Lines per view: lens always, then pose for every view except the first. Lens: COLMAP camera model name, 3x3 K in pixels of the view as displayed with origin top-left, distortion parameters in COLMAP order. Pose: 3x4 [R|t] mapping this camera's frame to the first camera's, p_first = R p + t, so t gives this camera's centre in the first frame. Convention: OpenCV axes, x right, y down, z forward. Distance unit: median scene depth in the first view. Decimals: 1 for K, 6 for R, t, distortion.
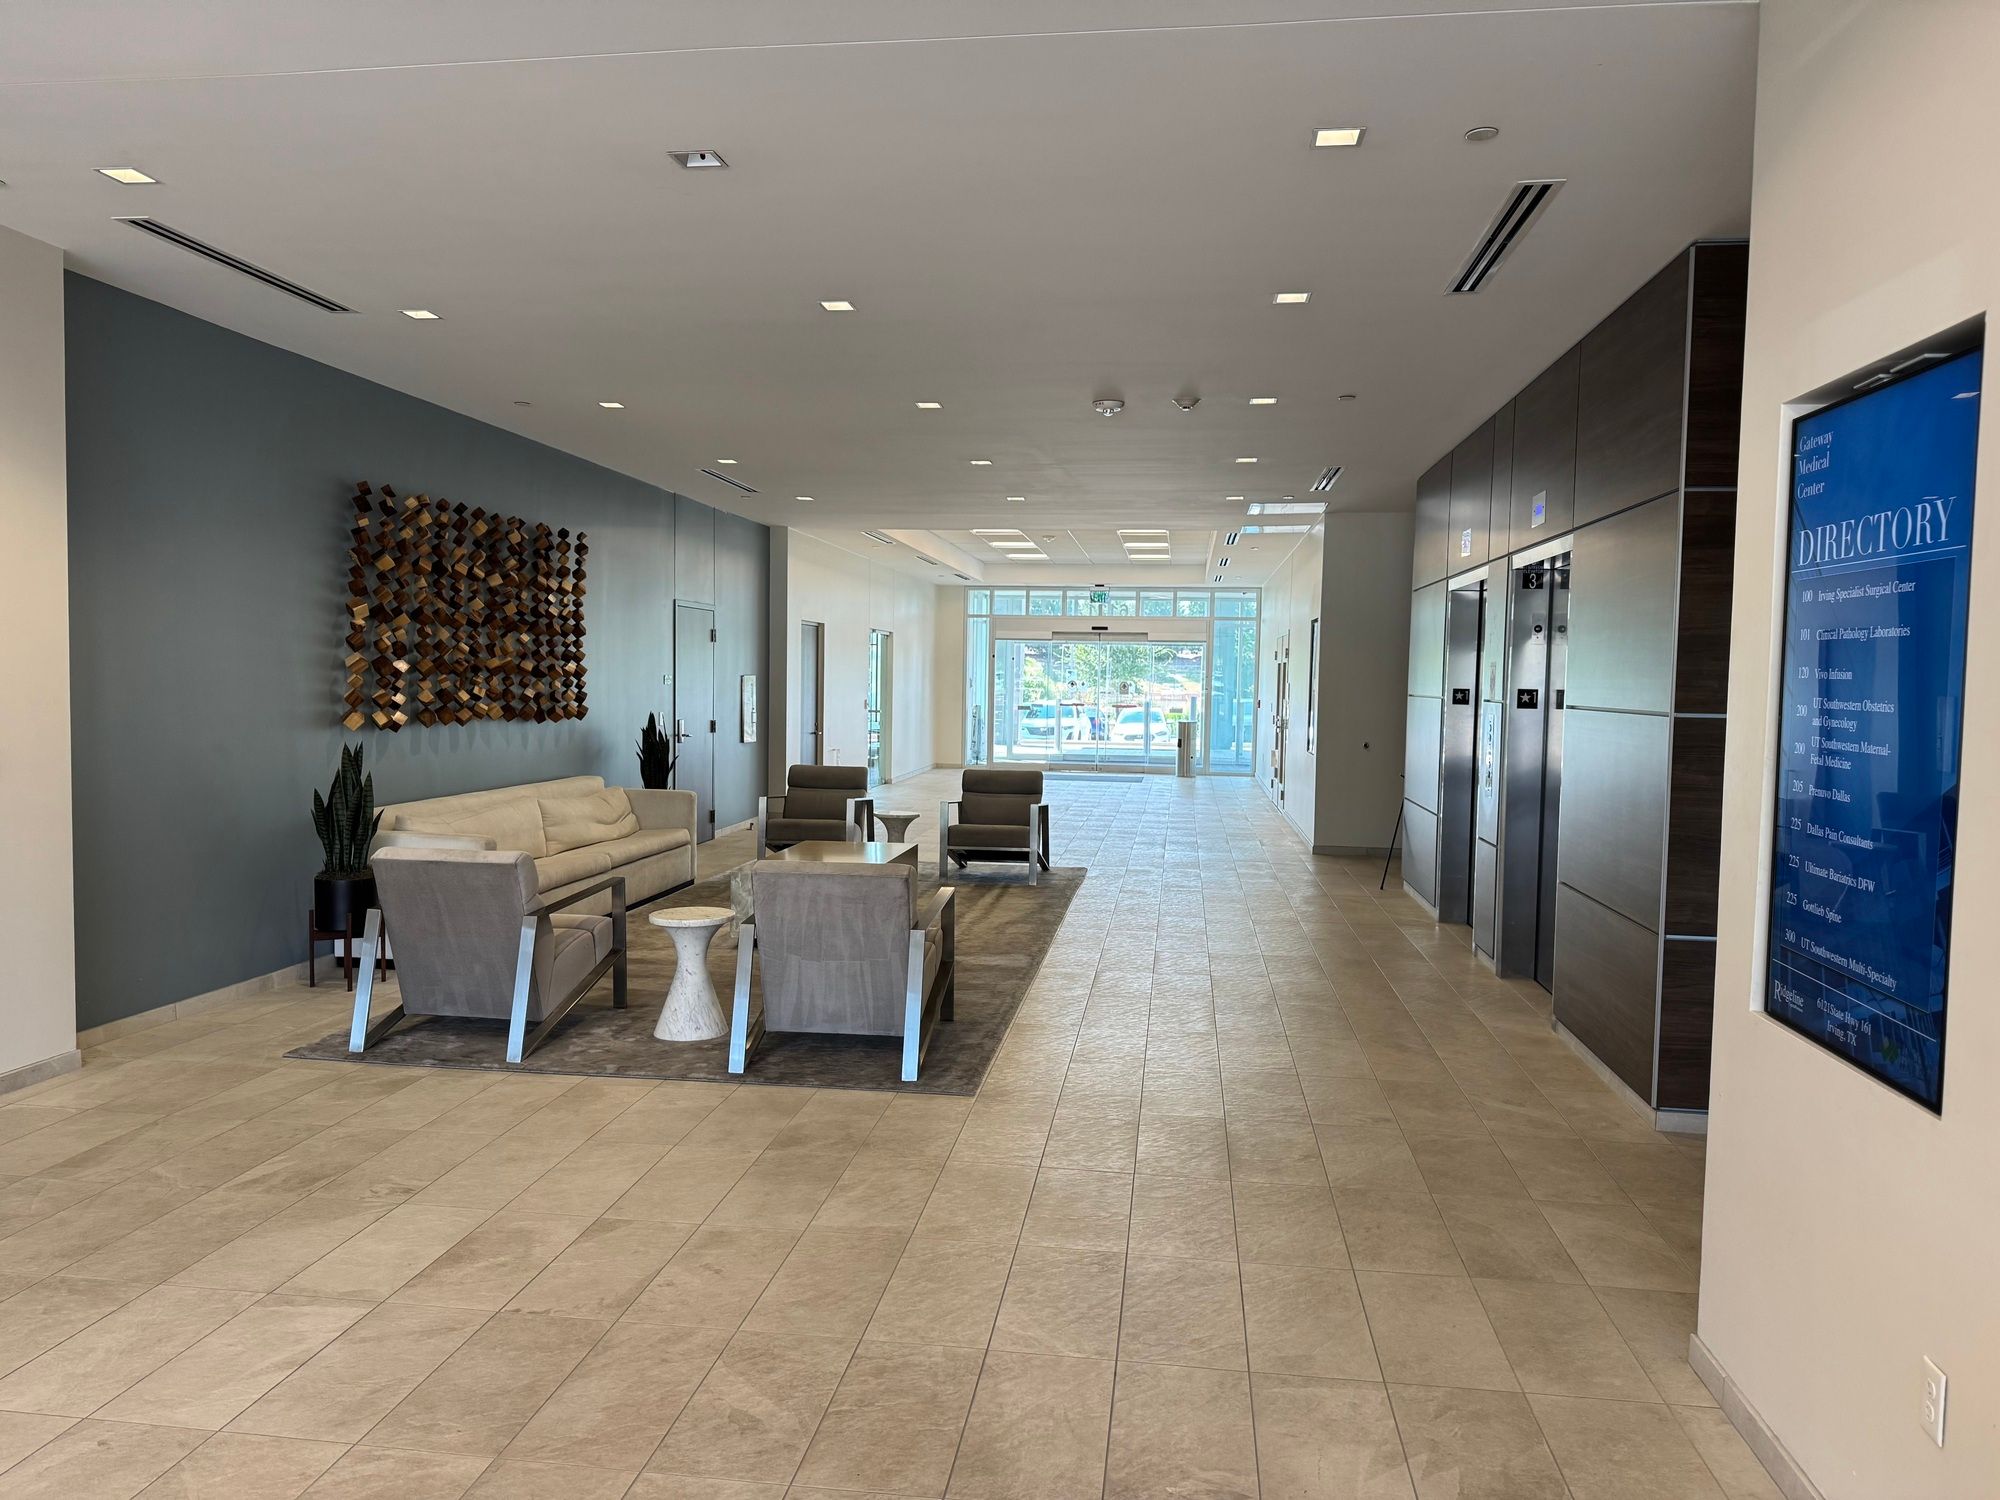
lens RADIAL K [[1378.4, 0, 1000.0], [0, 1378.4, 750.0], [0, 0, 1]] dist [0.099446, -0.086491]
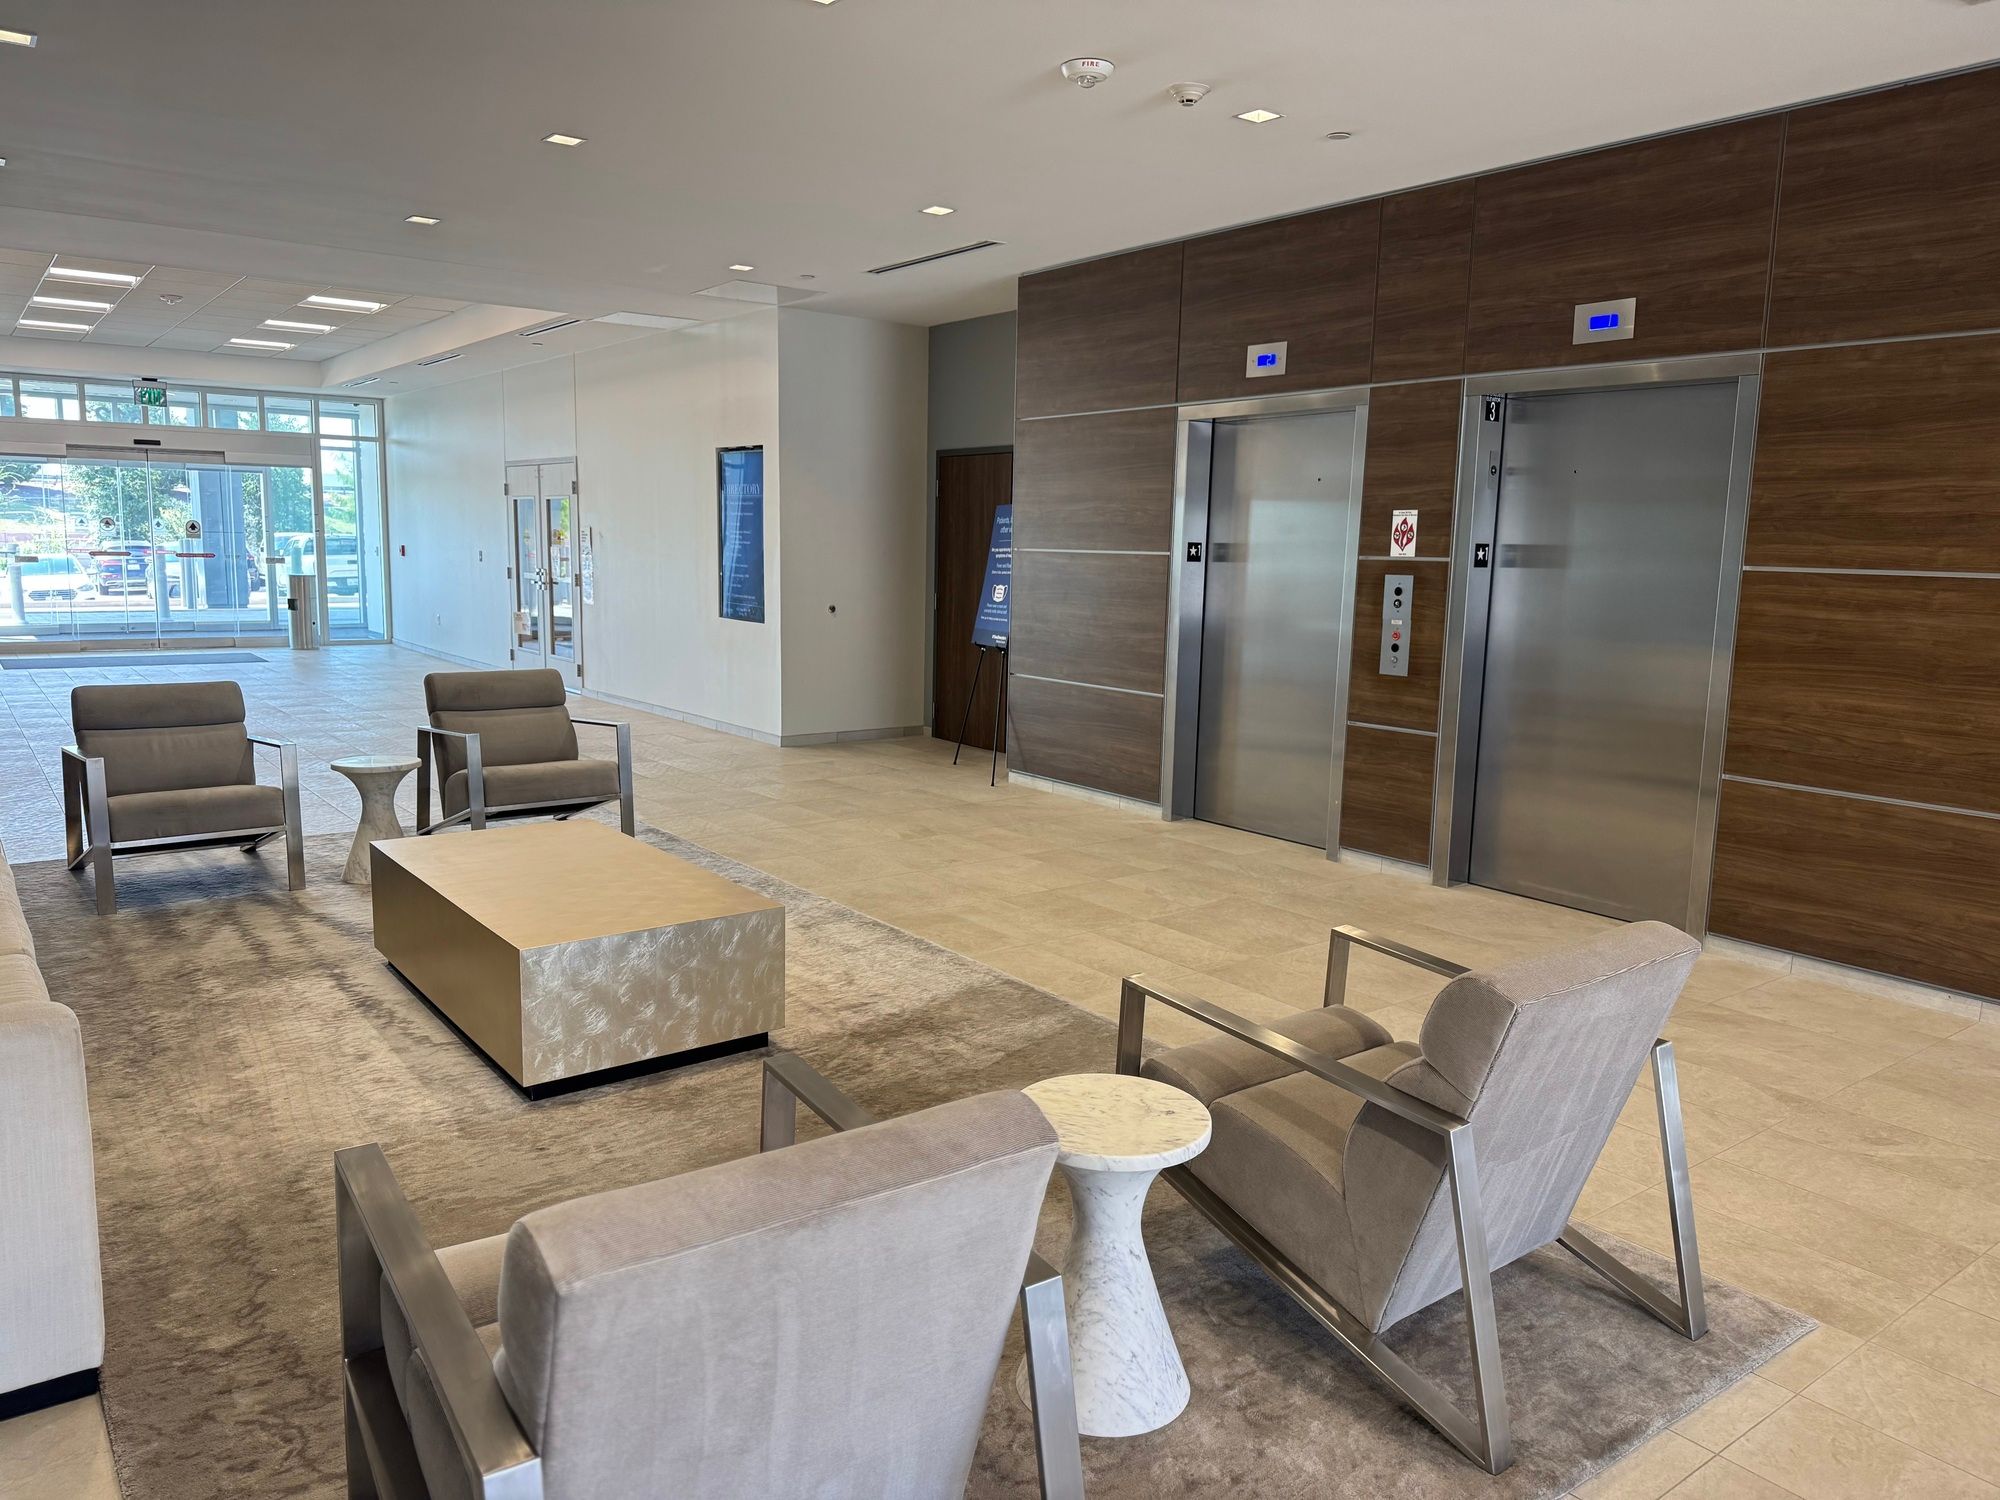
lens RADIAL K [[1410.4, 0, 1000.0], [0, 1410.4, 750.0], [0, 0, 1]] dist [-0.008602, -0.009855]
pose [[0.701062, -0.106270, 0.705138, -0.324962], [0.025670, 0.991953, 0.123974, -0.025214], [-0.712638, -0.068813, 0.698148, 0.431456]]
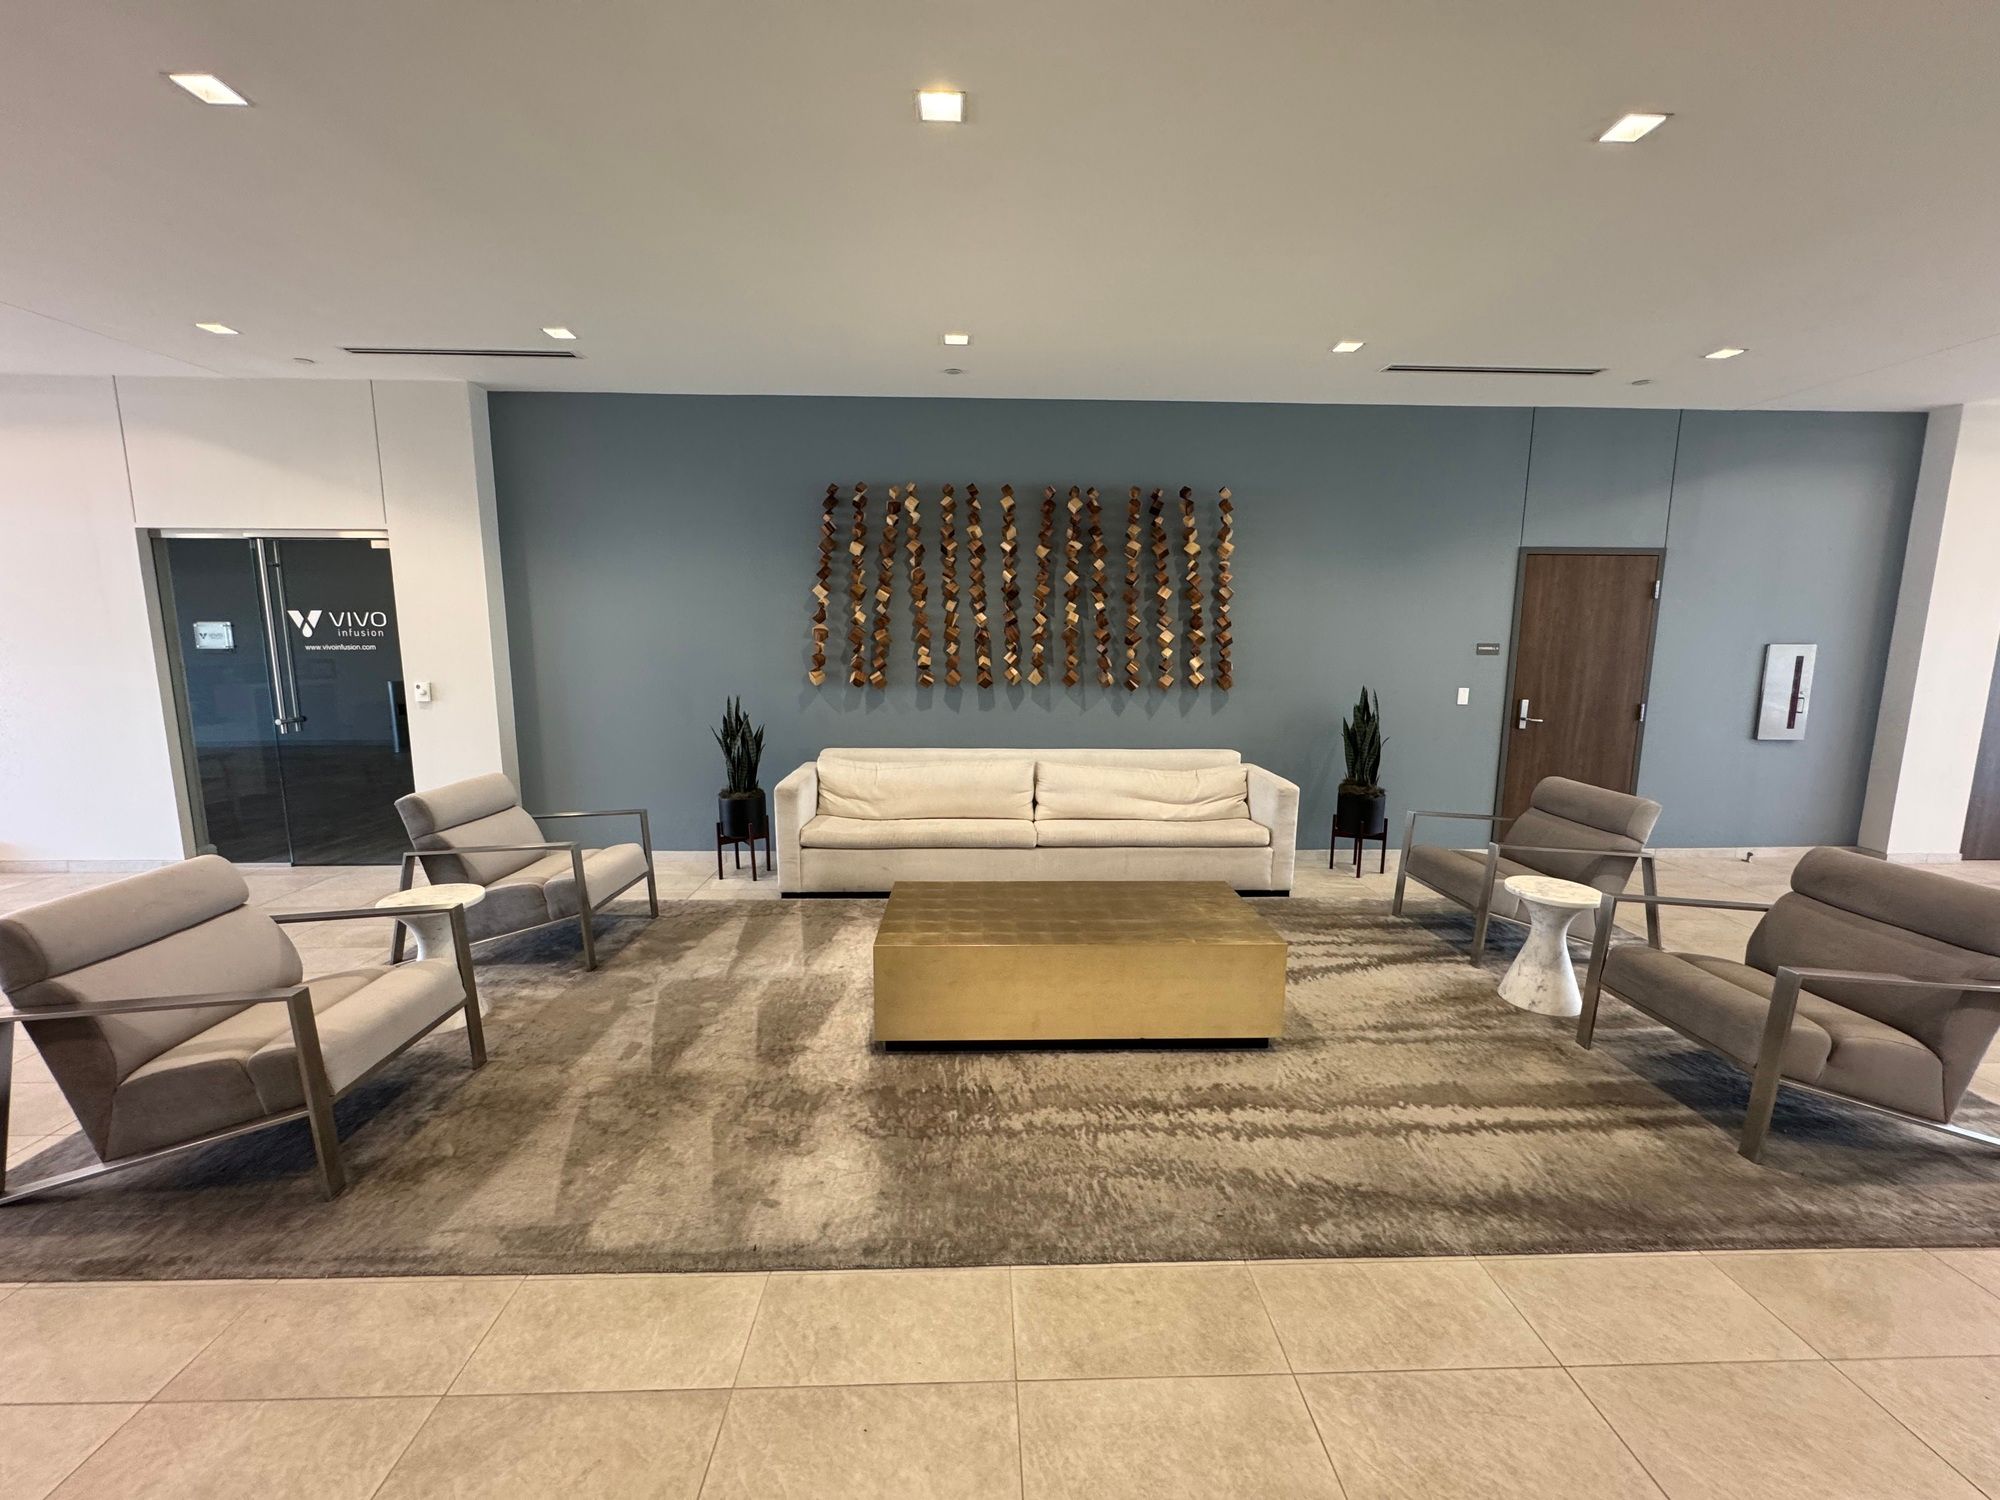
lens RADIAL K [[790.3, 0, 1000.0], [0, 790.3, 750.0], [0, 0, 1]] dist [-0.000751, -0.000216]
pose [[0.173637, 0.128716, -0.976362, 0.203747], [-0.052063, 0.991235, 0.121418, -0.039186], [0.983433, 0.029750, 0.178816, 0.757826]]
